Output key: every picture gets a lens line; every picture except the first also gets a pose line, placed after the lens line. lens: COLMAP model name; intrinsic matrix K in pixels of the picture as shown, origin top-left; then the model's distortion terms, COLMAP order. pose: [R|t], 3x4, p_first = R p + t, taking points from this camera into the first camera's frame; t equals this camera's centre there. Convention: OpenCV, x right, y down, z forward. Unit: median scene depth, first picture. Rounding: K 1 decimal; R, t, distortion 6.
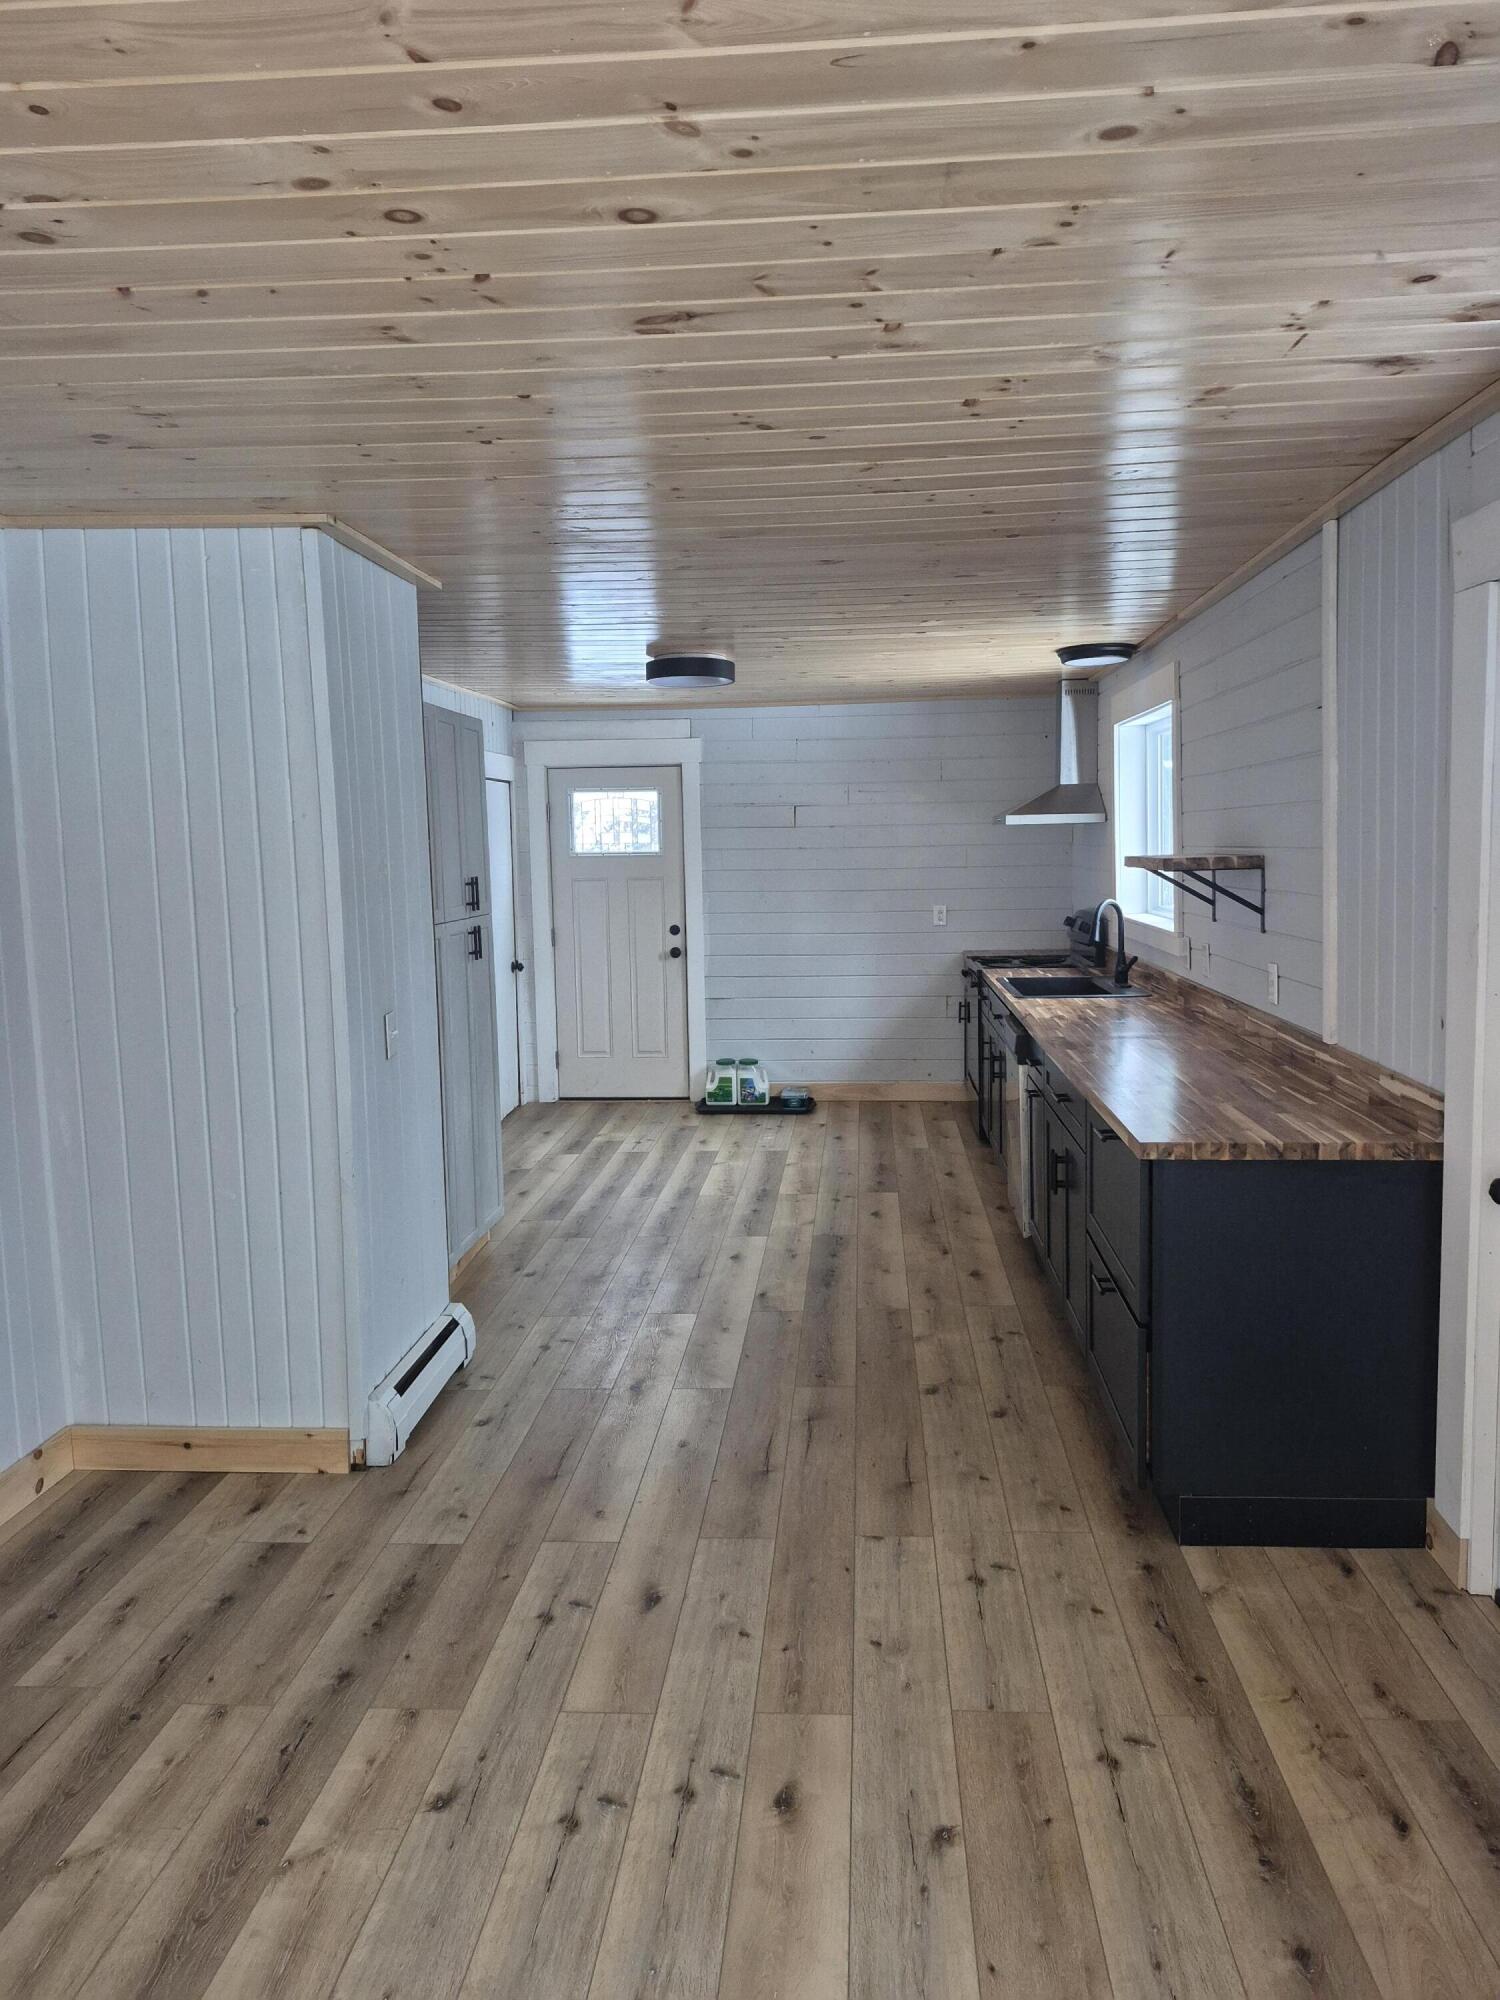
lens RADIAL K [[1368.1, 0, 750.6], [0, 1368.1, 992.8], [0, 0, 1]] dist [-0.001486, -0.001255]
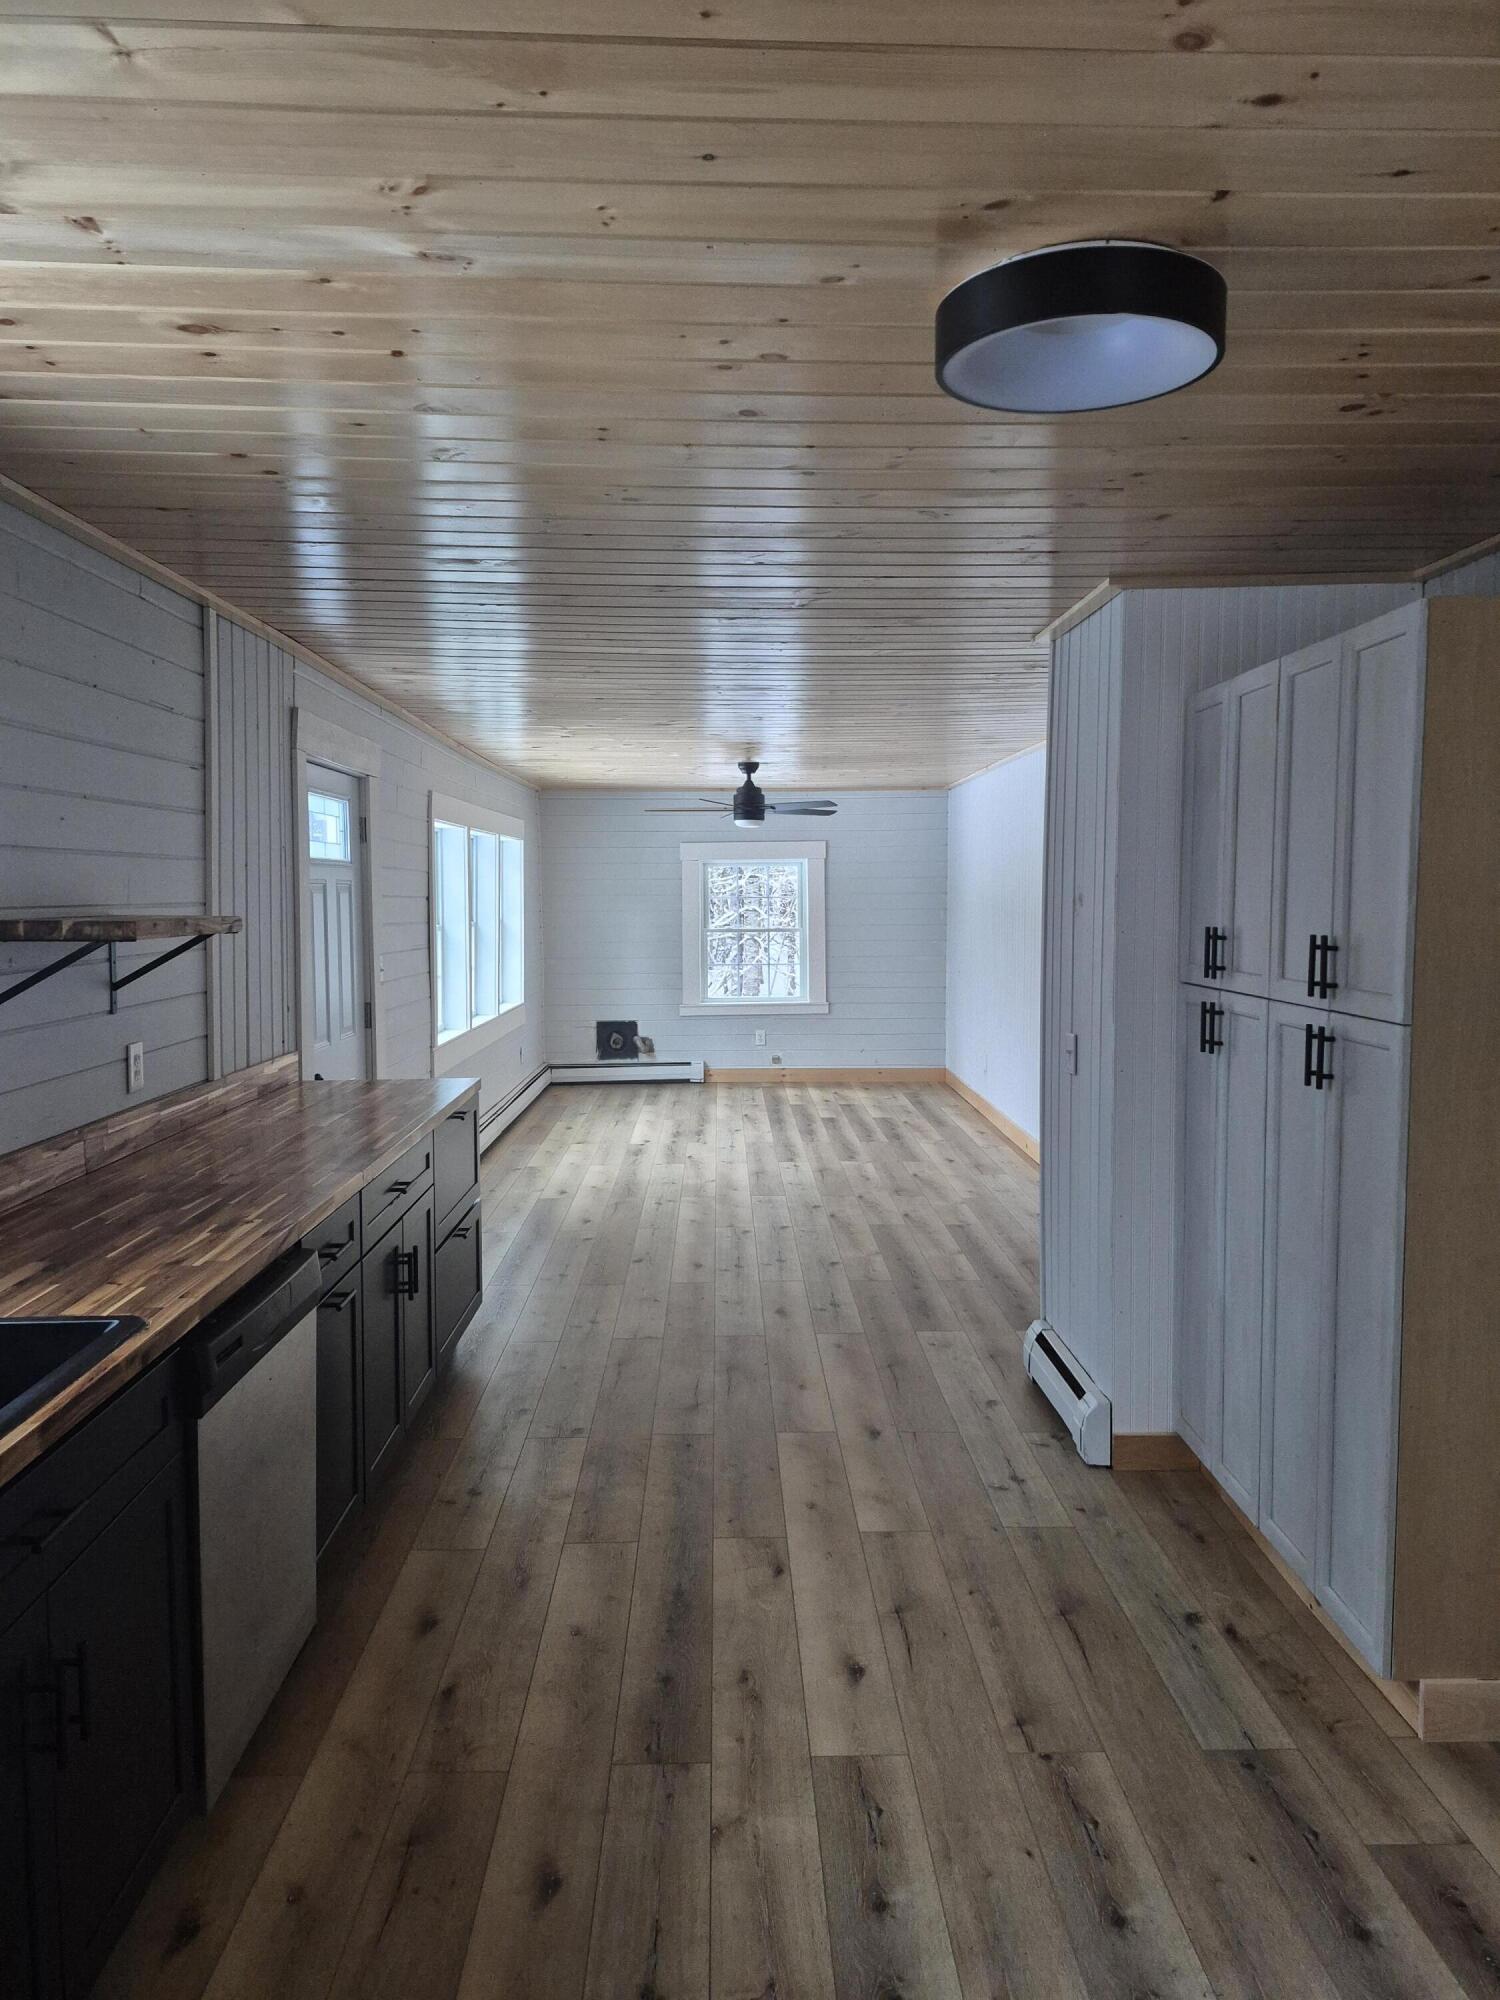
lens RADIAL K [[1368.1, 0, 751.4], [0, 1368.1, 995.8], [0, 0, 1]] dist [-0.001486, -0.001255]
pose [[-0.994218, 0.030027, -0.103101, 0.084691], [0.010364, 0.982460, 0.186183, -0.180187], [0.106883, 0.184038, -0.977091, 1.660805]]
